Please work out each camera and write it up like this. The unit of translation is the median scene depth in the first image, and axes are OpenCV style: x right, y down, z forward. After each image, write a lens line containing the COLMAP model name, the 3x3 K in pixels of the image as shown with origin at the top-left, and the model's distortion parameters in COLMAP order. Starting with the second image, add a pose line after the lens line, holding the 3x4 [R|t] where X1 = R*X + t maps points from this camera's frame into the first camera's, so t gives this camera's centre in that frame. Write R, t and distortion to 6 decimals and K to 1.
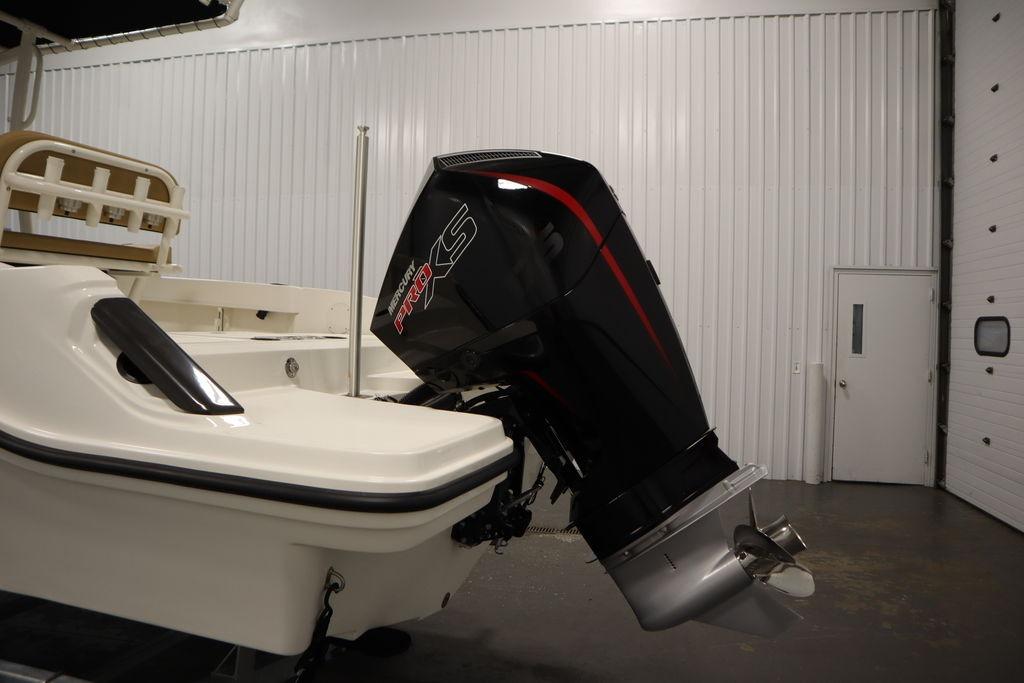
lens RADIAL K [[719.3, 0, 514.4], [0, 719.3, 339.1], [0, 0, 1]] dist [-0.114766, 0.071050]
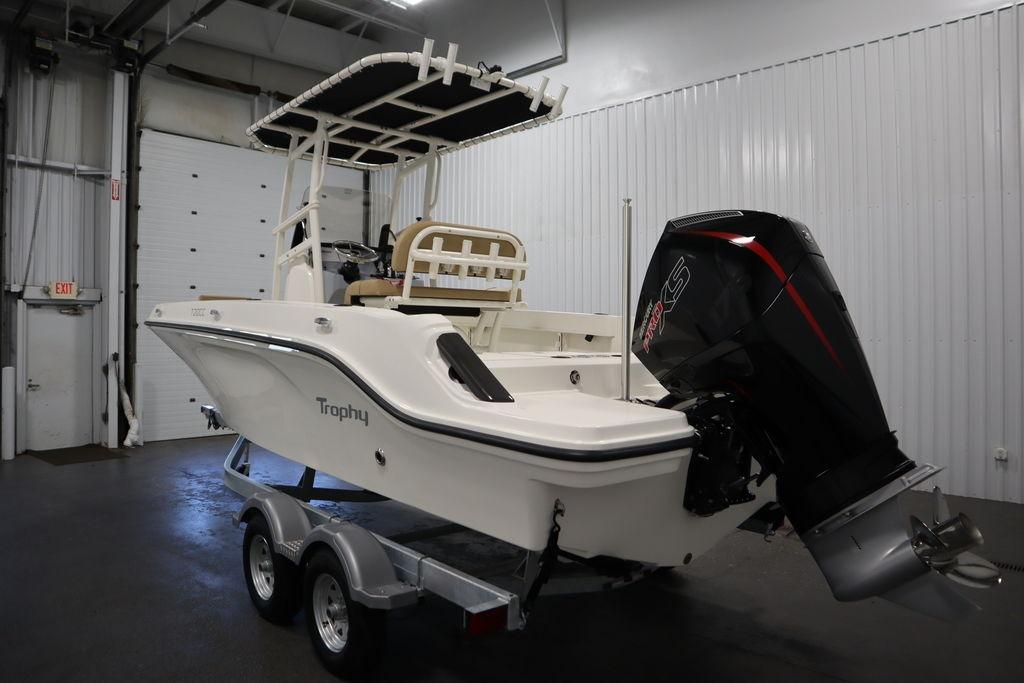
lens RADIAL K [[719.3, 0, 520.1], [0, 719.3, 342.9], [0, 0, 1]] dist [-0.114766, 0.071050]
pose [[0.861468, -0.012662, -0.507654, 0.320236], [0.002939, 0.999797, -0.019949, 0.000117], [0.507803, 0.015694, 0.861330, -0.290307]]
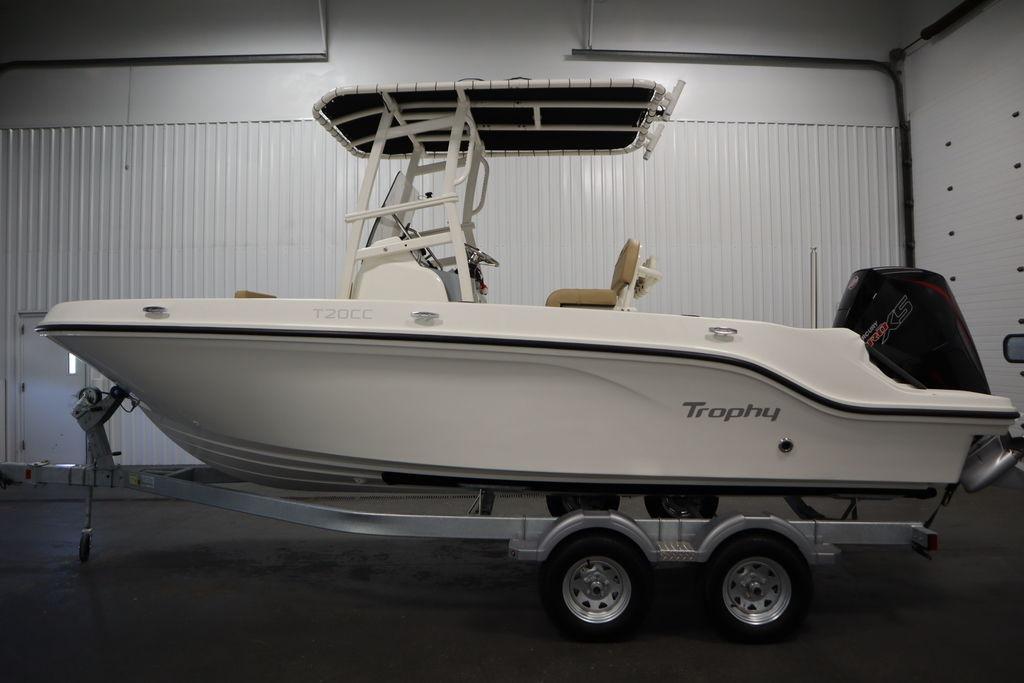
lens RADIAL K [[719.3, 0, 503.9], [0, 719.3, 346.6], [0, 0, 1]] dist [-0.114766, 0.071050]
pose [[0.964901, -0.018475, 0.261962, -1.635557], [0.024569, 0.999498, -0.020007, -0.019760], [-0.261461, 0.025741, 0.964871, -0.647243]]
